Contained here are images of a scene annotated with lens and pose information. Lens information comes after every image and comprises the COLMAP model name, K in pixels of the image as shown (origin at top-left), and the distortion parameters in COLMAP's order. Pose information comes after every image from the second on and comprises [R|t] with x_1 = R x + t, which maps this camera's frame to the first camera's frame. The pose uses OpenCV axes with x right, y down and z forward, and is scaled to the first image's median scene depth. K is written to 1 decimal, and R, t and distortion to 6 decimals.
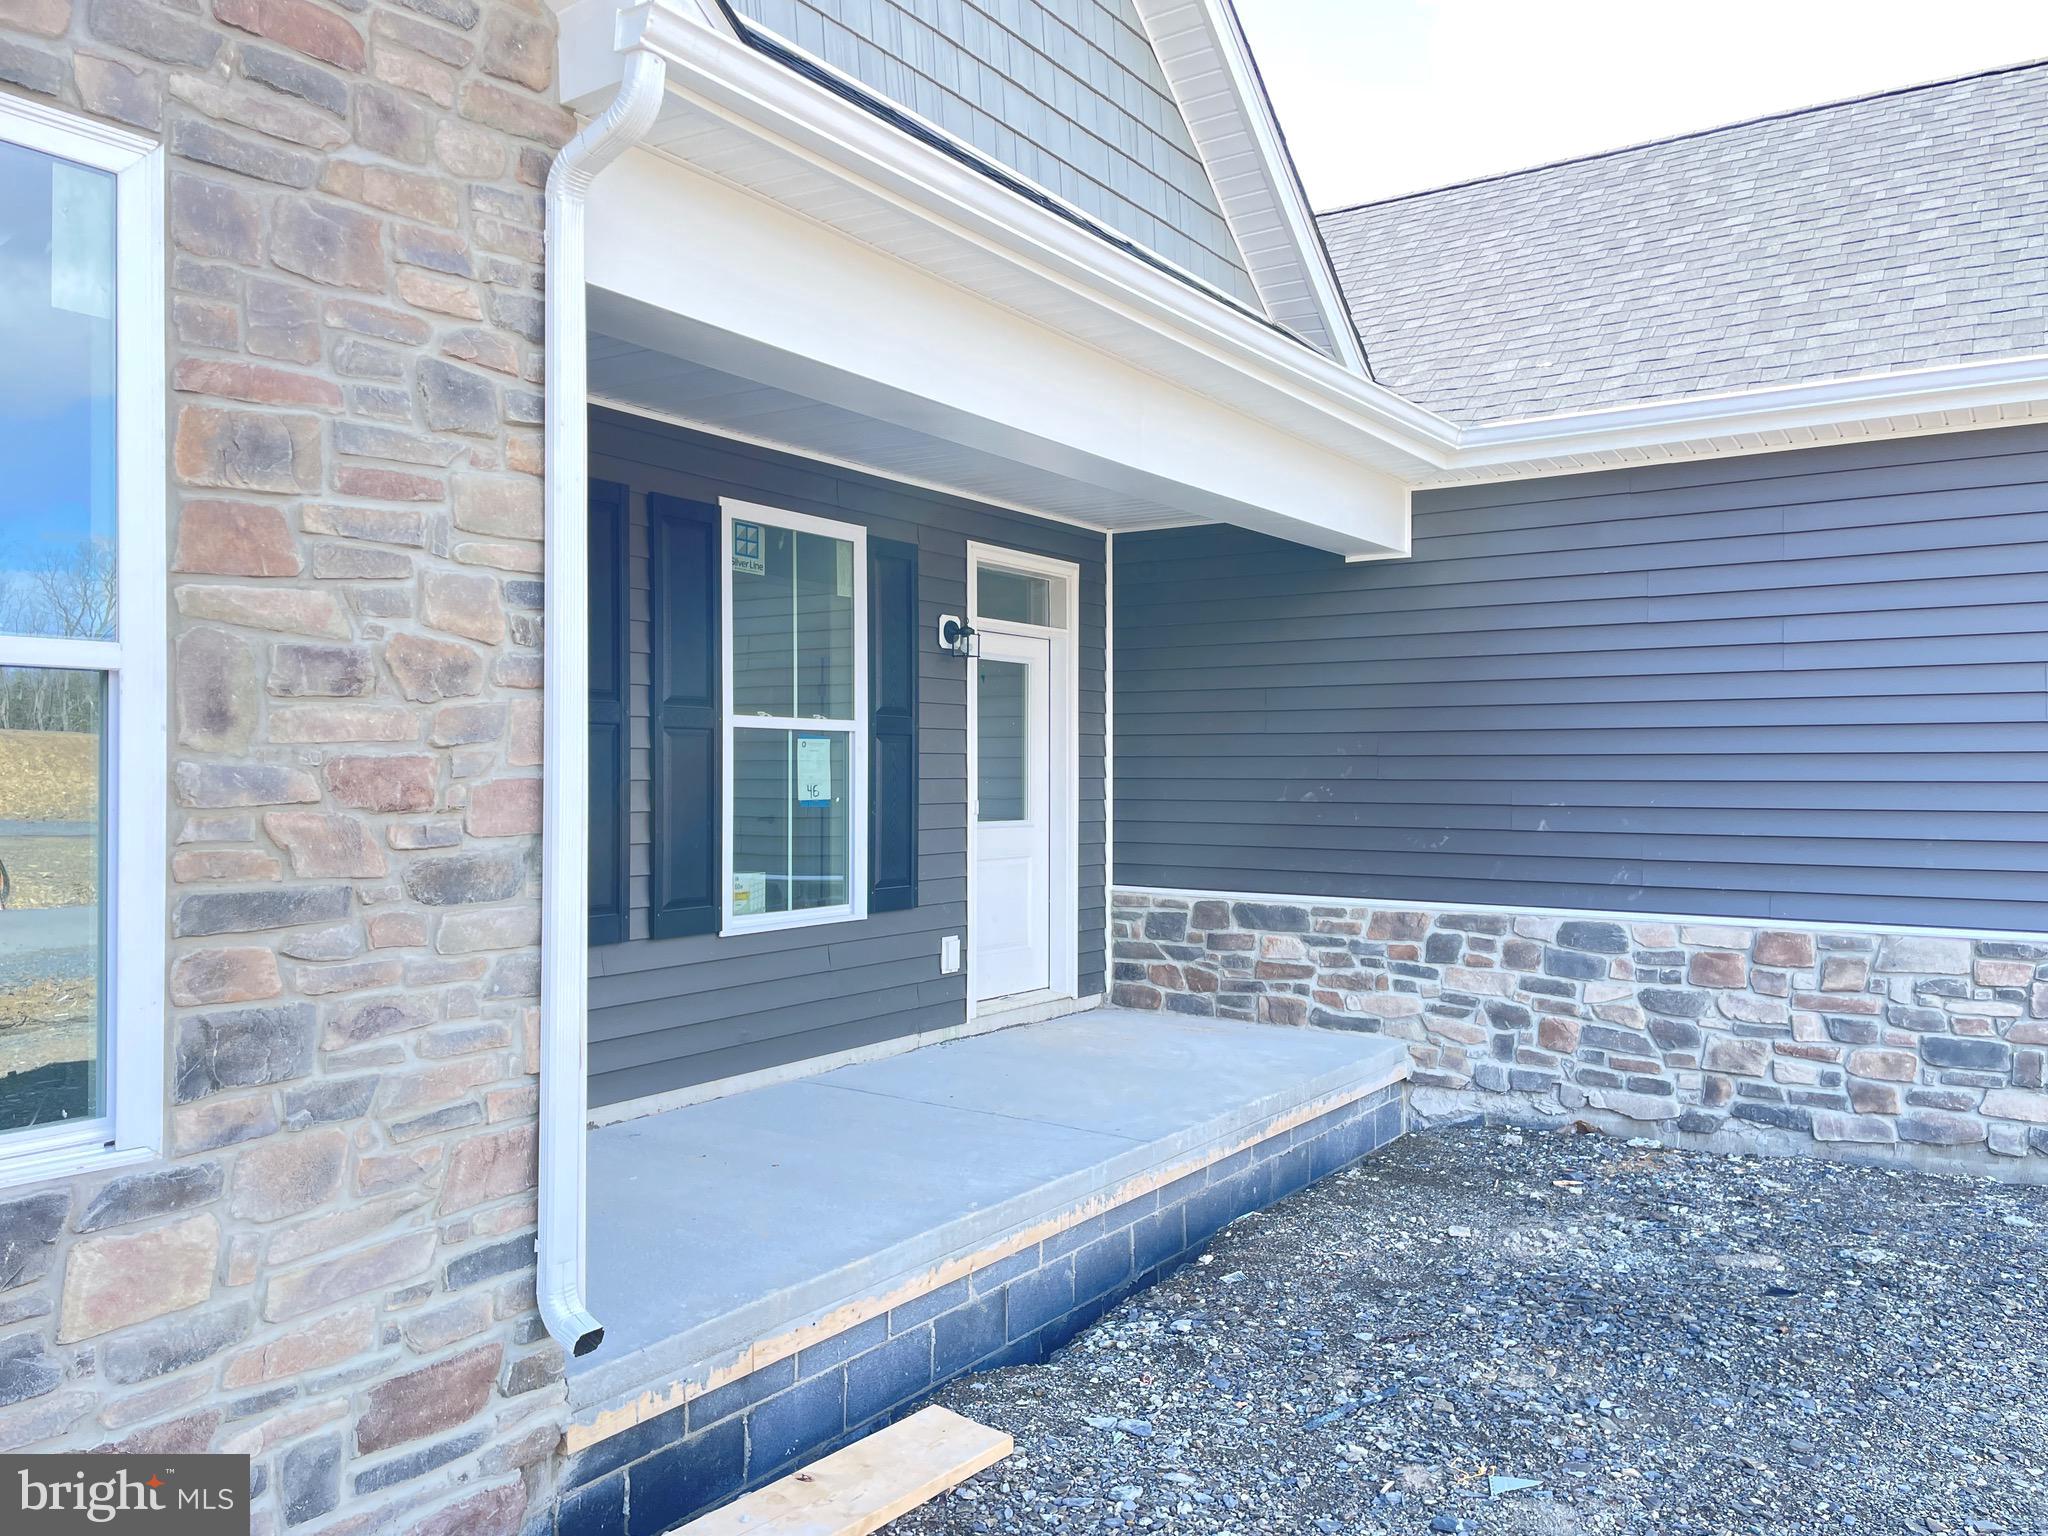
lens RADIAL K [[1548.4, 0, 1038.3], [0, 1548.4, 763.9], [0, 0, 1]] dist [0.099560, -0.135119]
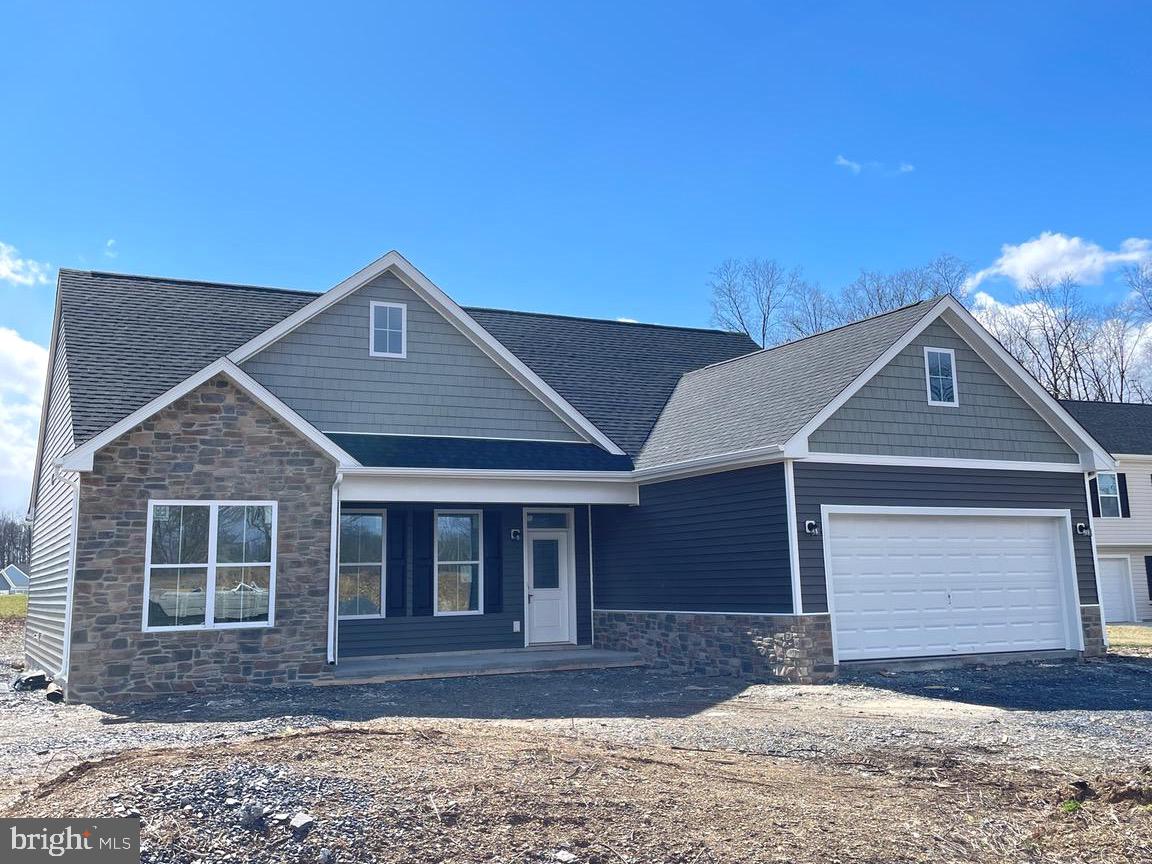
lens RADIAL K [[1168.3, 0, 571.9], [0, 1168.3, 362.4], [0, 0, 1]] dist [0.121242, -0.214079]
pose [[0.875298, -0.109669, -0.470985, 1.663088], [0.025191, 0.982963, -0.182068, 0.025367], [0.482928, 0.147500, 0.863148, -1.623034]]
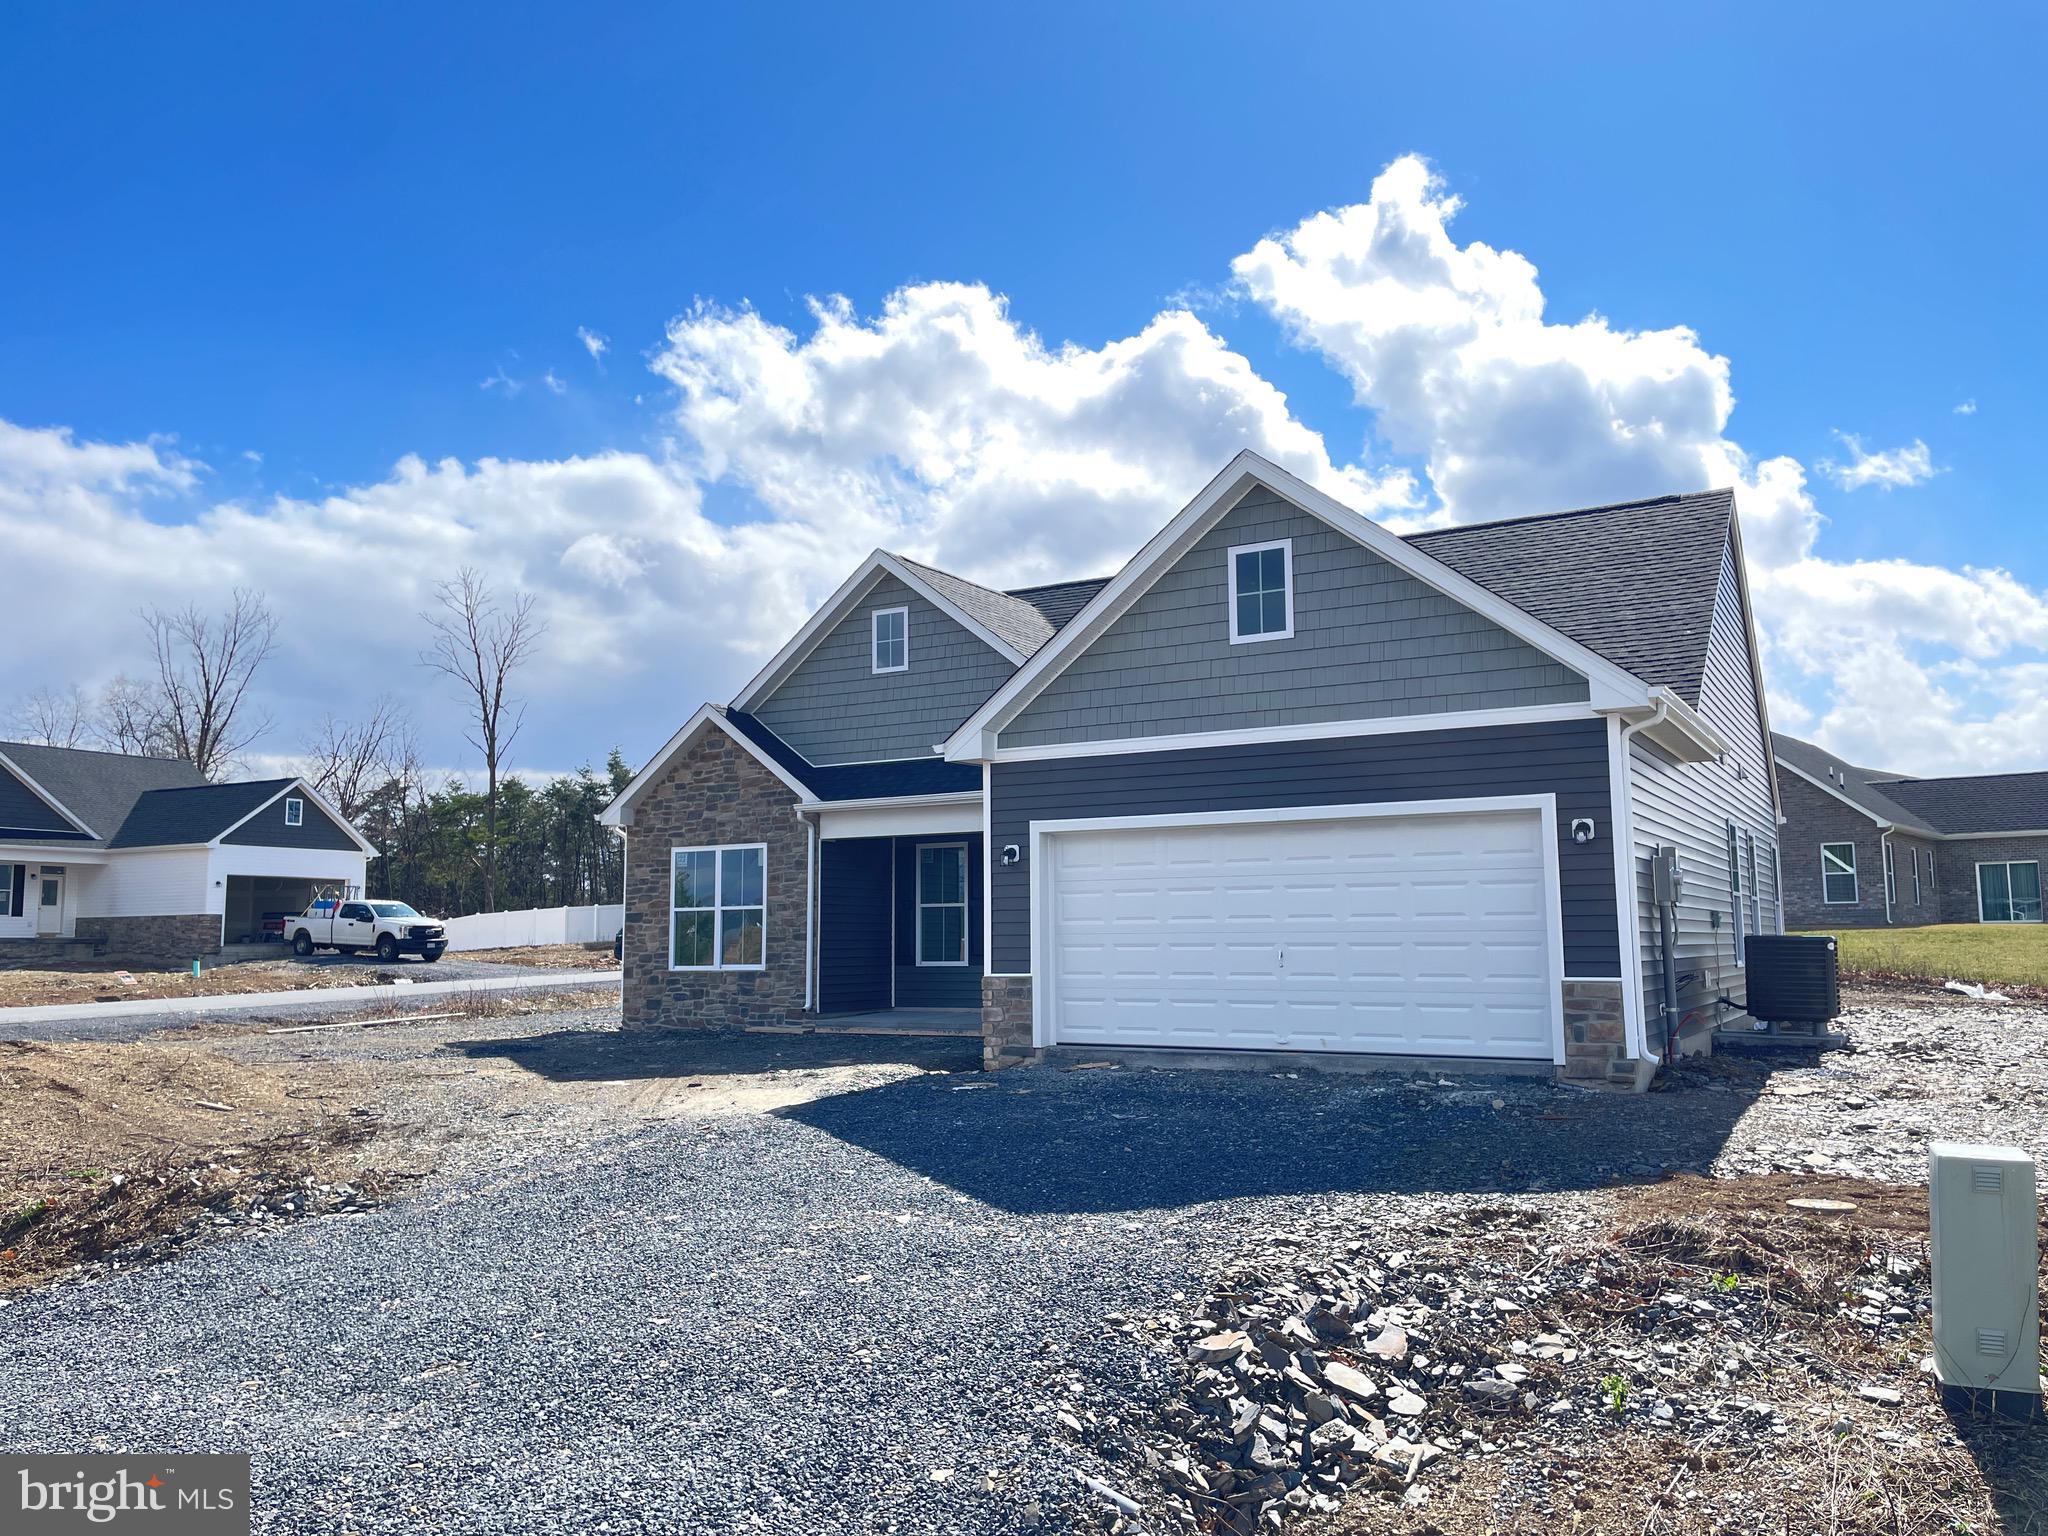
lens RADIAL K [[1548.4, 0, 1038.3], [0, 1548.4, 763.9], [0, 0, 1]] dist [0.099560, -0.135119]
pose [[0.077151, -0.116431, -0.990198, 3.254438], [0.014668, 0.993183, -0.115639, 0.062843], [0.996911, -0.005603, 0.078333, 0.772002]]
